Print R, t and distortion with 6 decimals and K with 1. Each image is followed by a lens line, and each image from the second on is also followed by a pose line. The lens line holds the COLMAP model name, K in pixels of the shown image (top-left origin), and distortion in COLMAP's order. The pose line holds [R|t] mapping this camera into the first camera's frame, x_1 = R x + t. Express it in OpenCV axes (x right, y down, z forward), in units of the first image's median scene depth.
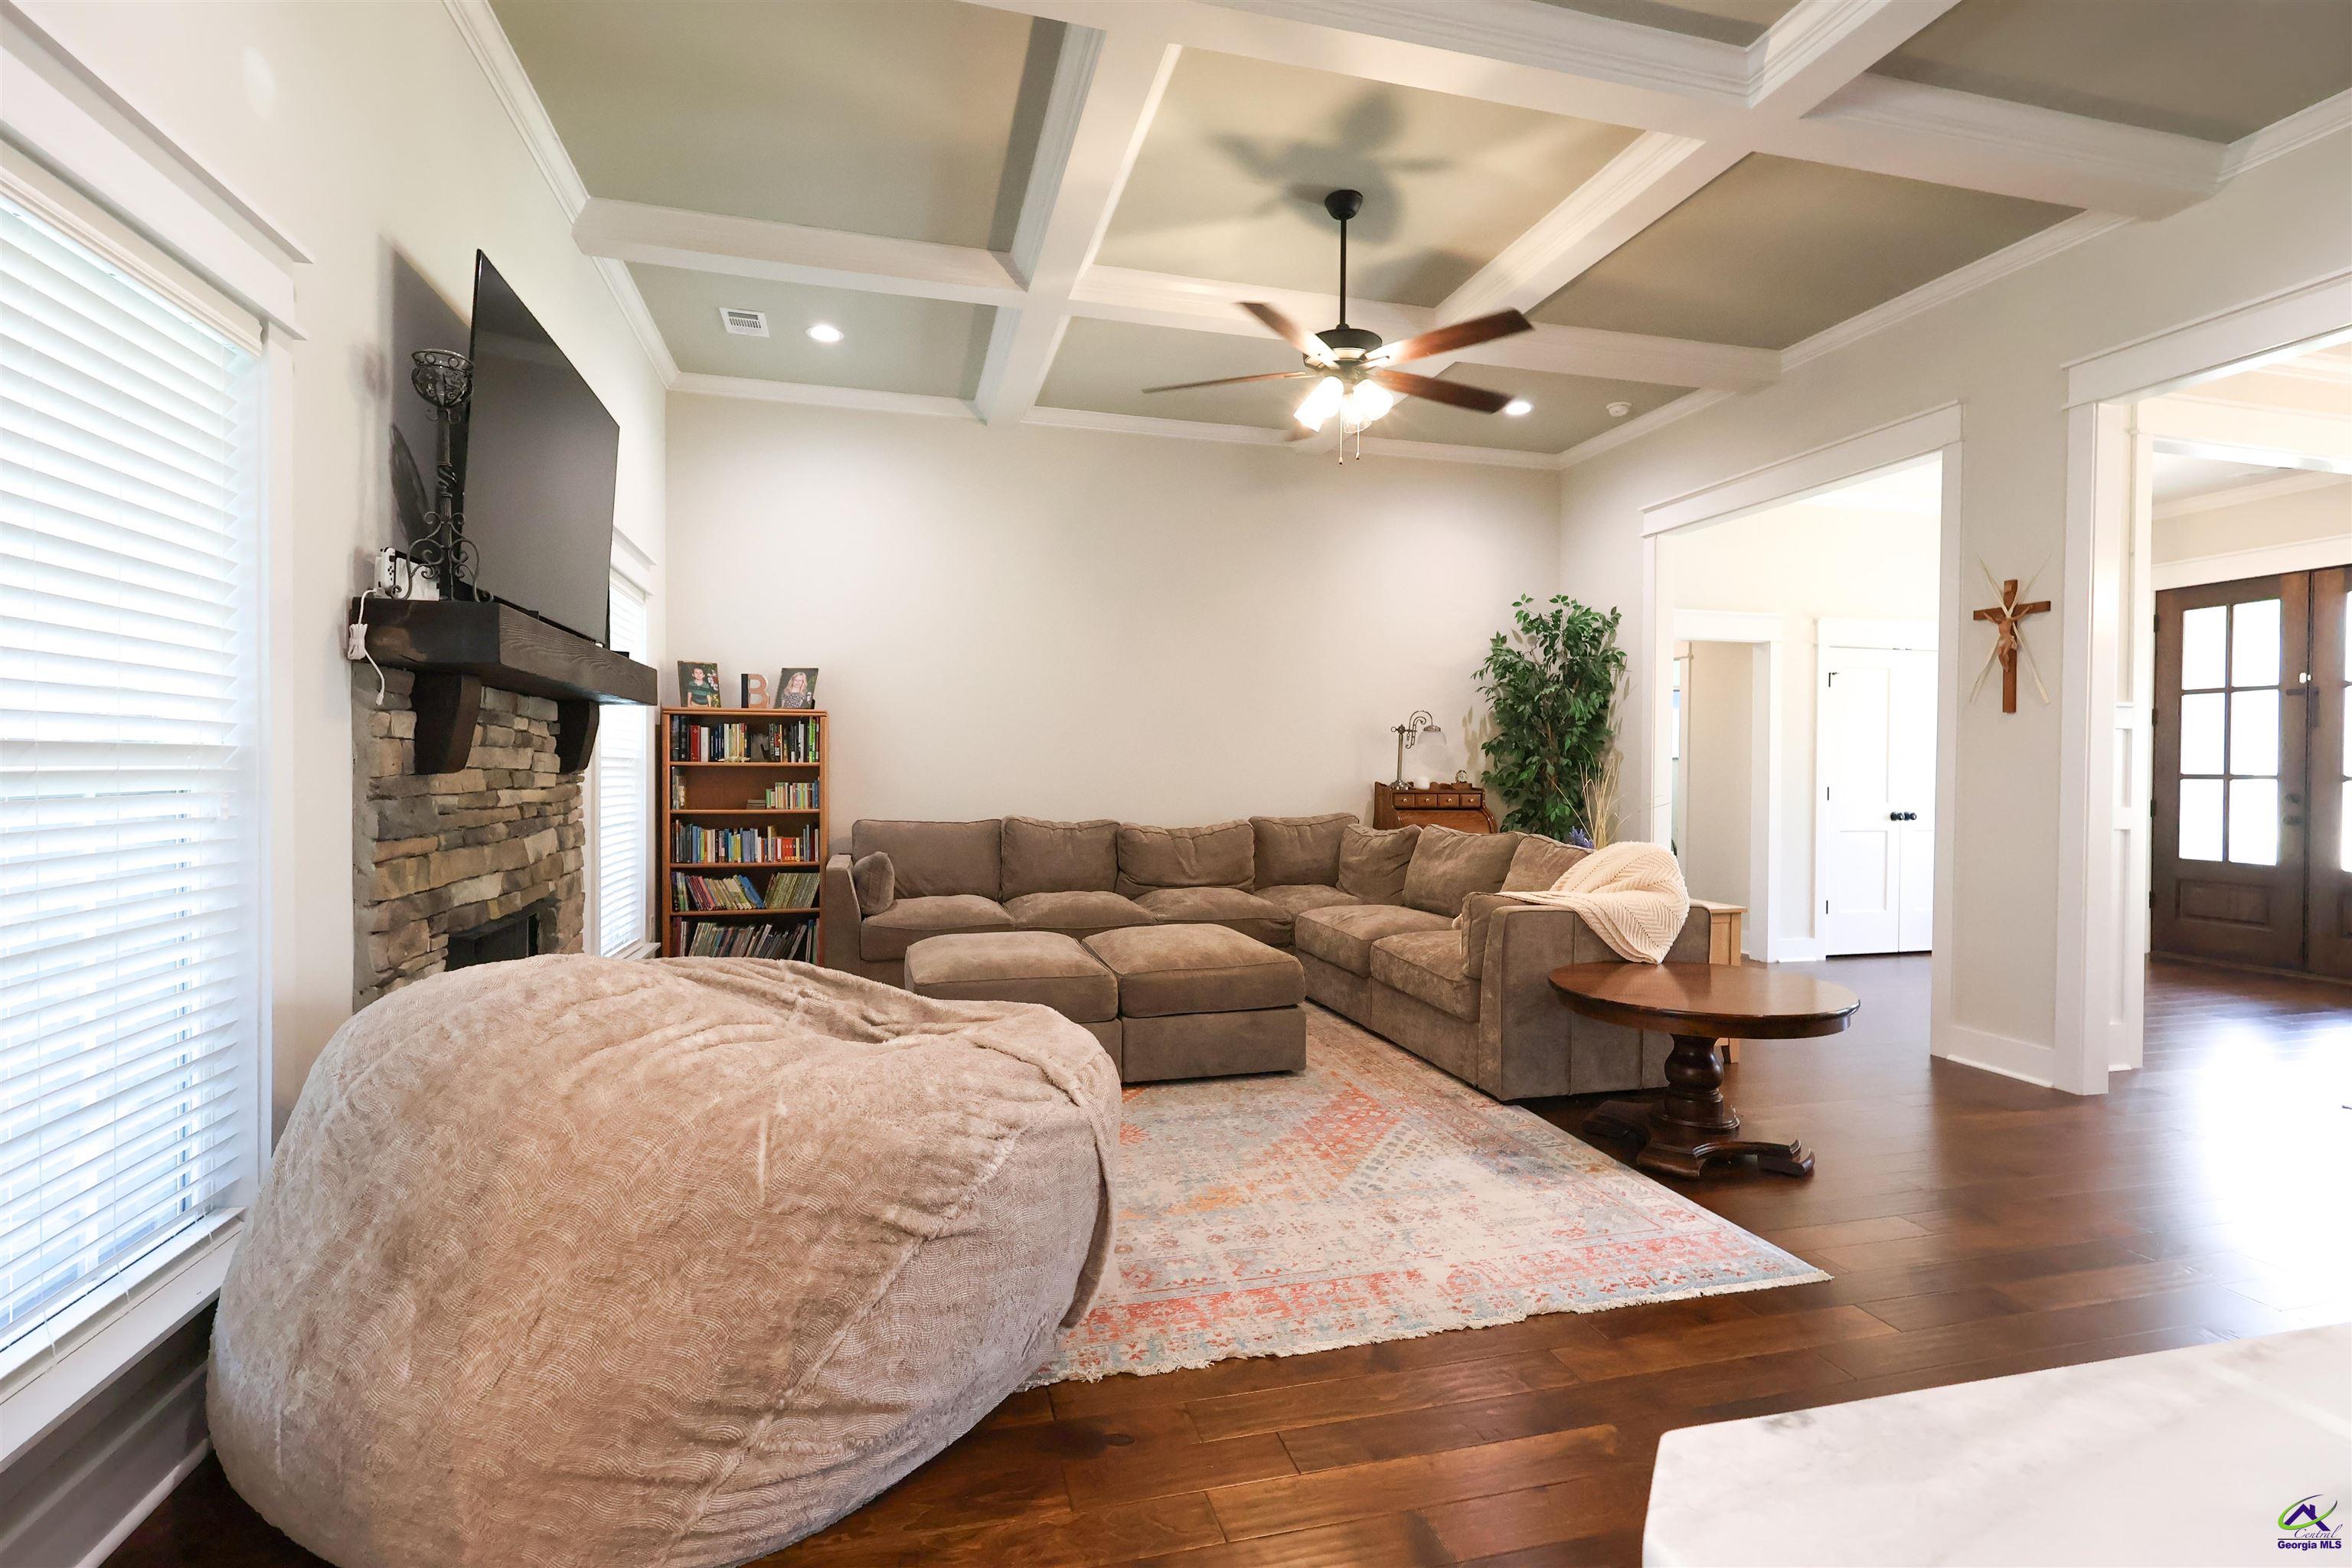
lens RADIAL K [[1084.4, 0, 1168.5], [0, 1084.4, 782.0], [0, 0, 1]] dist [-0.005158, 0.000866]
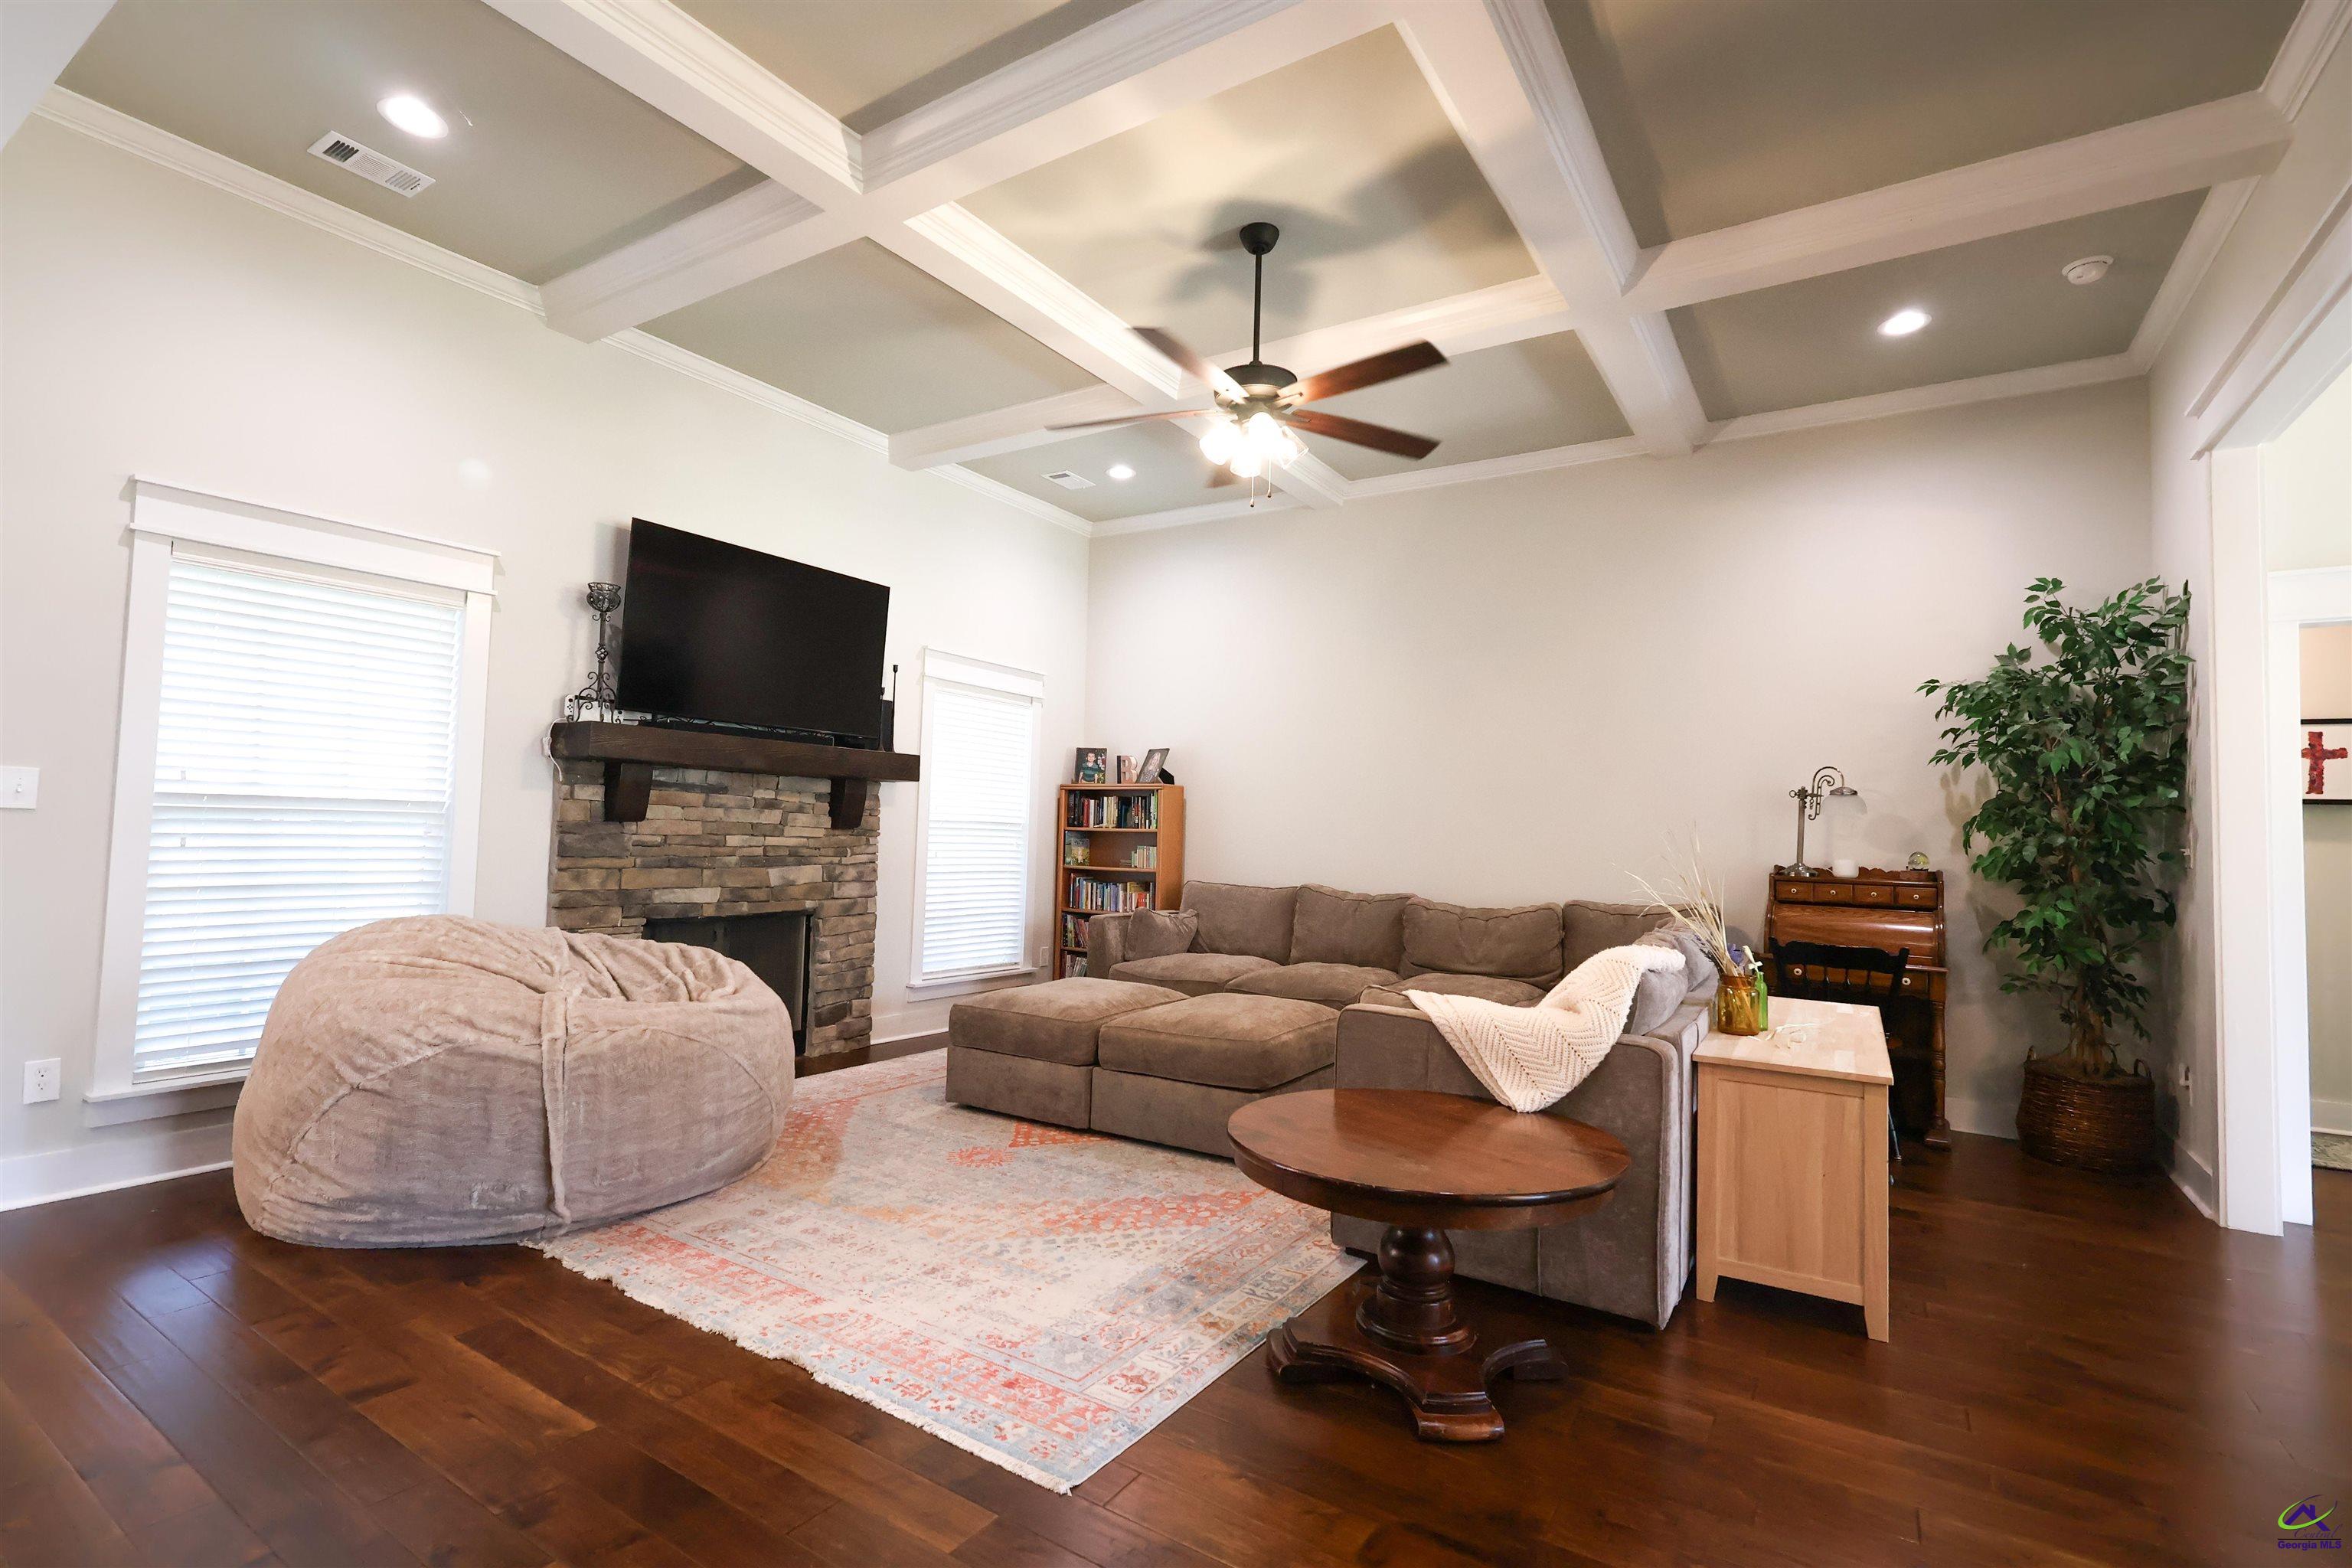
lens RADIAL K [[1084.4, 0, 1168.5], [0, 1084.4, 782.0], [0, 0, 1]] dist [-0.005158, 0.000866]
pose [[0.669487, -0.024347, -0.742424, 0.829283], [-0.033070, 0.997495, -0.062532, 0.006069], [0.742087, 0.066416, 0.667005, 0.348586]]
